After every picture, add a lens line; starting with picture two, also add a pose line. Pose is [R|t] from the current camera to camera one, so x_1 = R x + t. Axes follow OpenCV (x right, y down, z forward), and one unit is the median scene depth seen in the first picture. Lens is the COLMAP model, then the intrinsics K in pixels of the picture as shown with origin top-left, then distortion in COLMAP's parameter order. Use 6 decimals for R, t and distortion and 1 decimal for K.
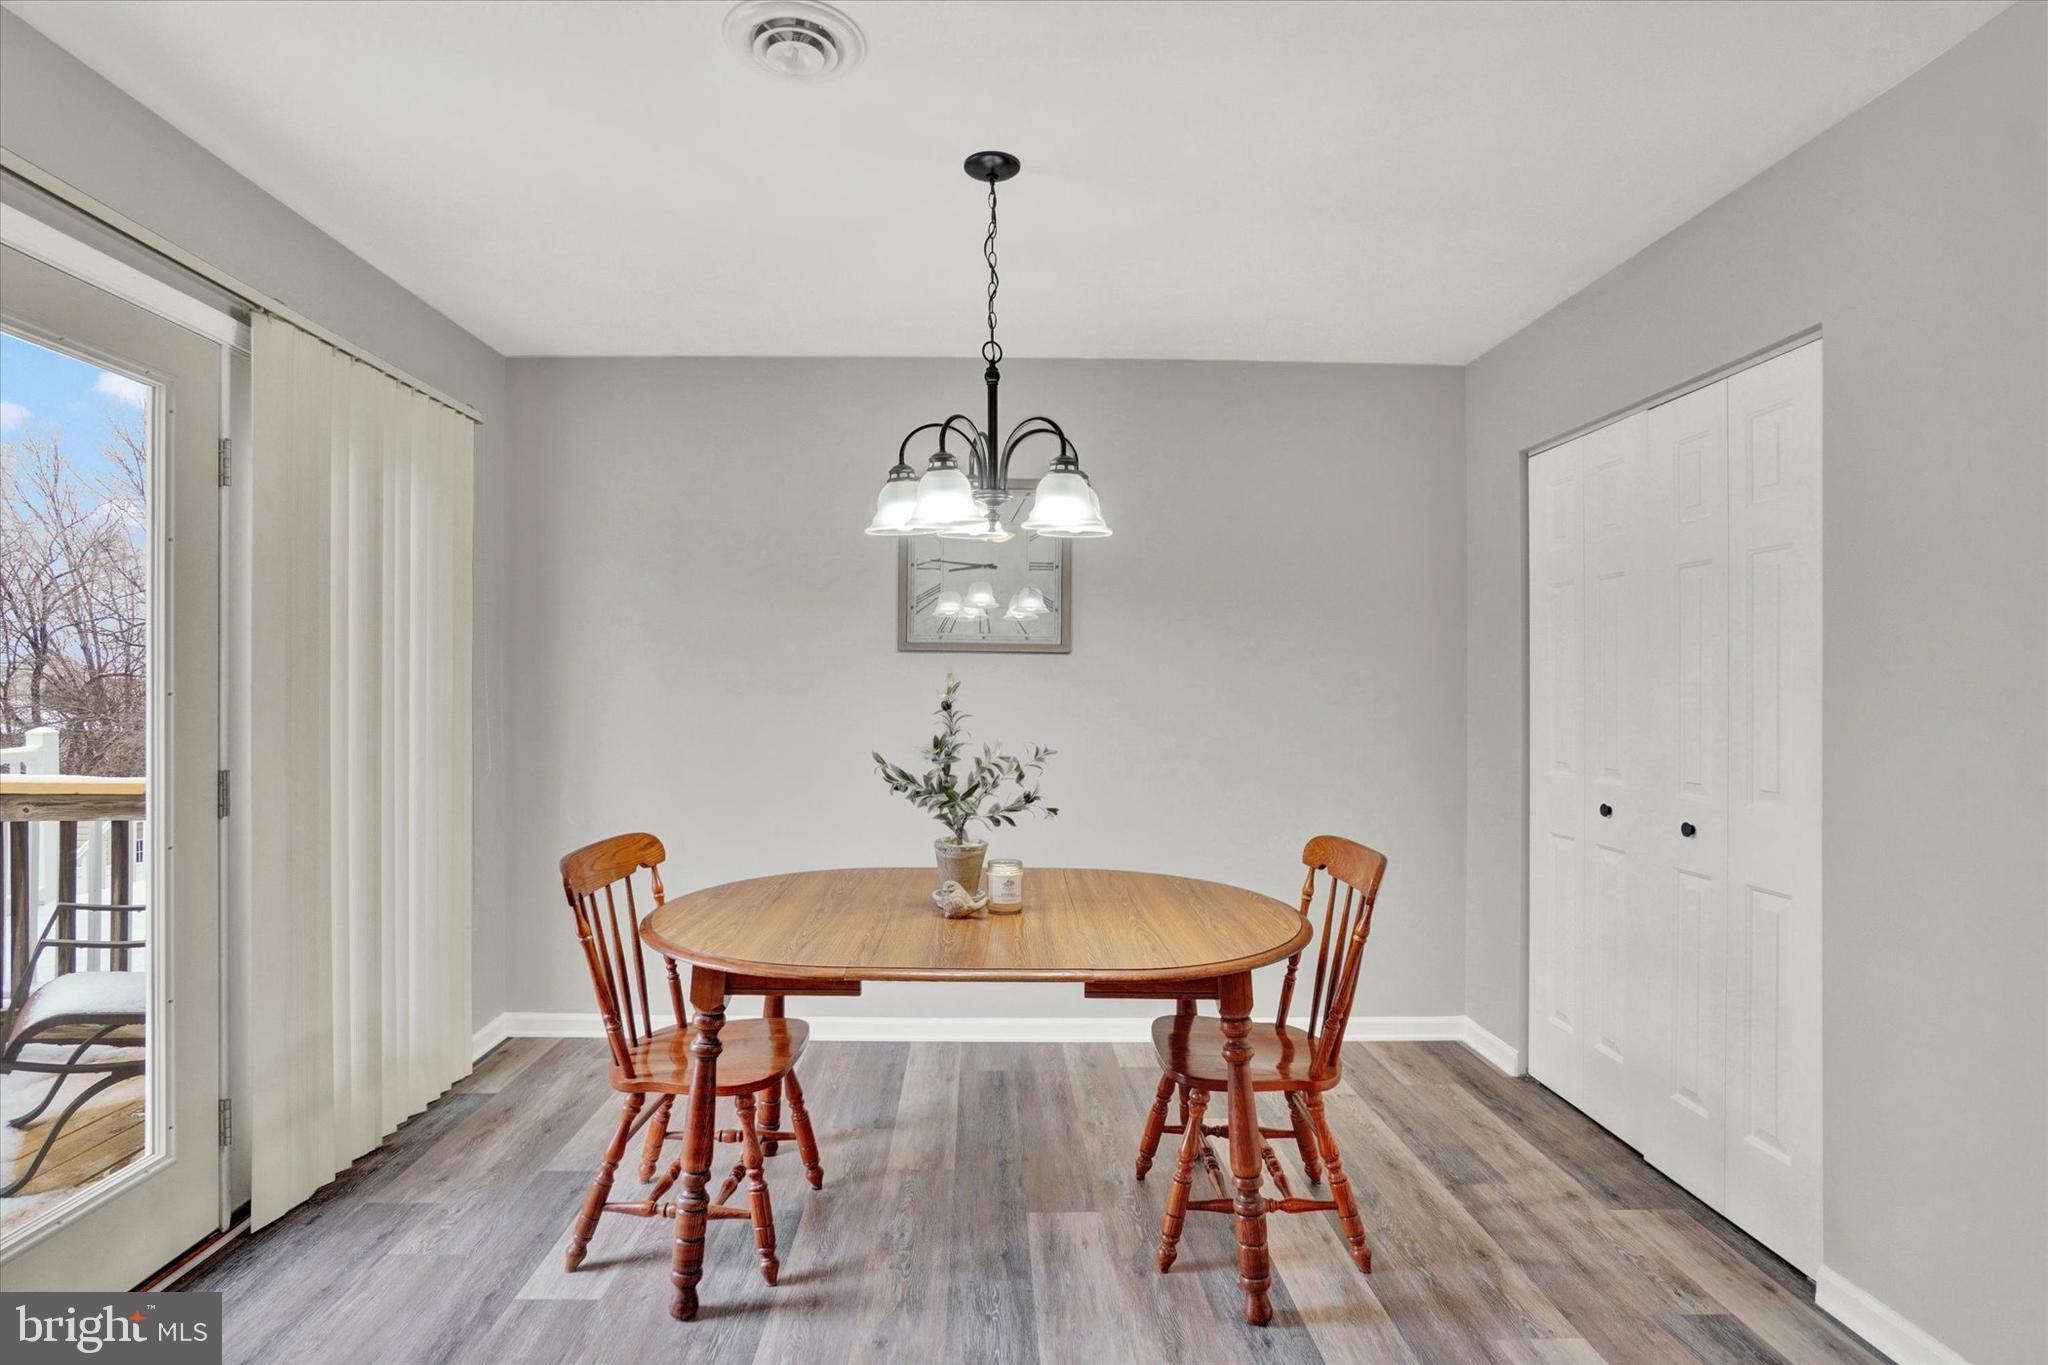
lens RADIAL K [[1047.7, 0, 1025.9], [0, 1047.7, 690.9], [0, 0, 1]] dist [-0.014102, 0.003845]
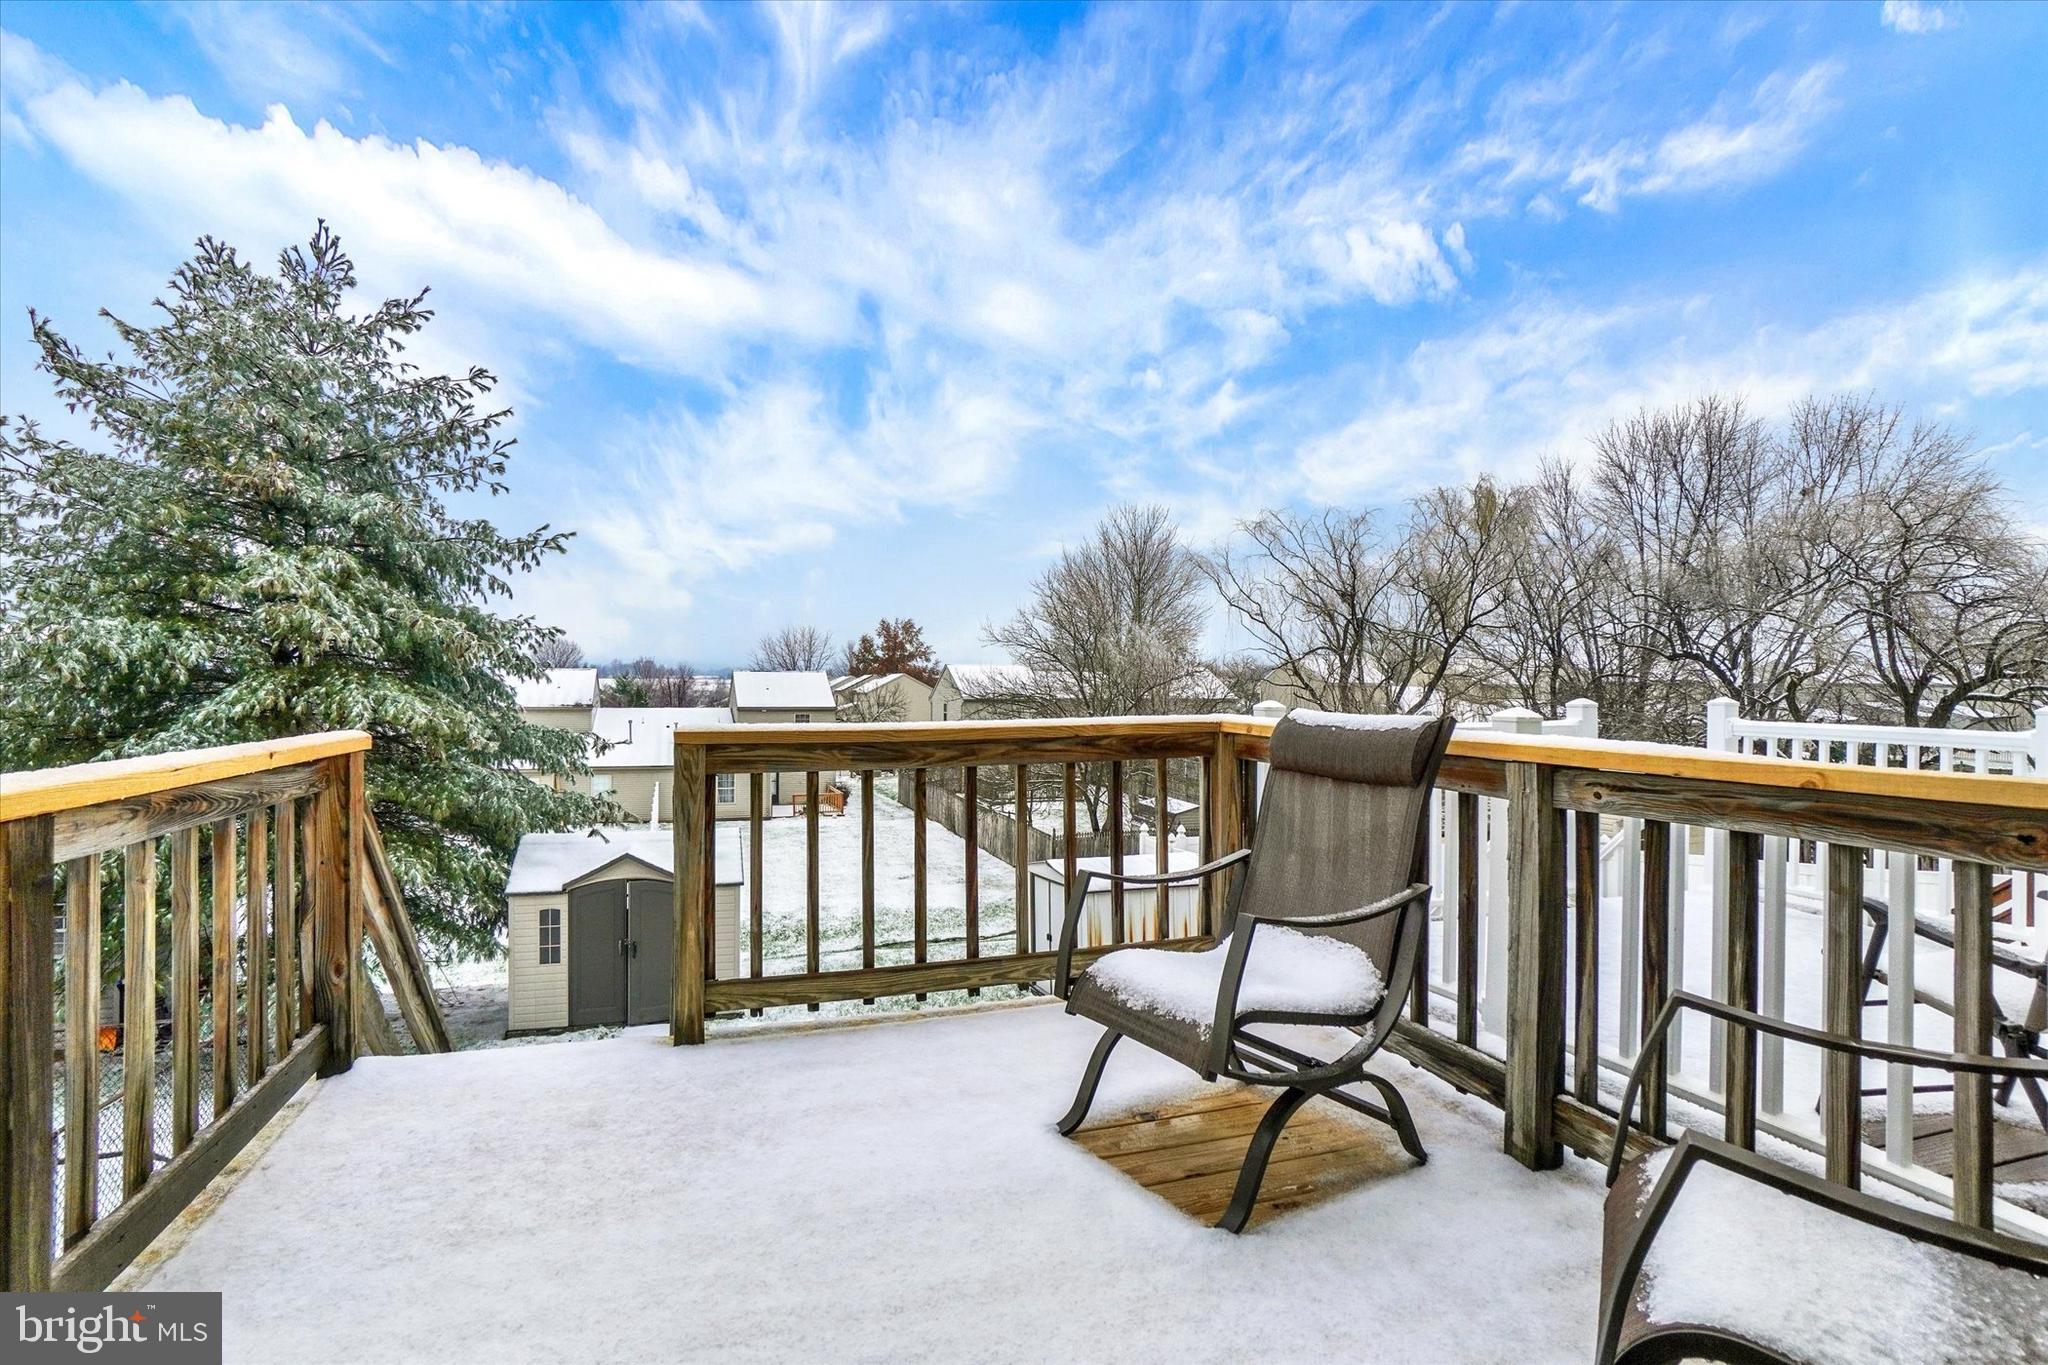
lens RADIAL K [[944.1, 0, 1026.4], [0, 944.1, 676.9], [0, 0, 1]] dist [-0.025928, 0.004203]
pose [[0.296999, -0.014770, -0.954764, -0.098692], [-0.008362, 0.999802, -0.018068, 0.010605], [0.954841, 0.013350, 0.296816, 0.094194]]
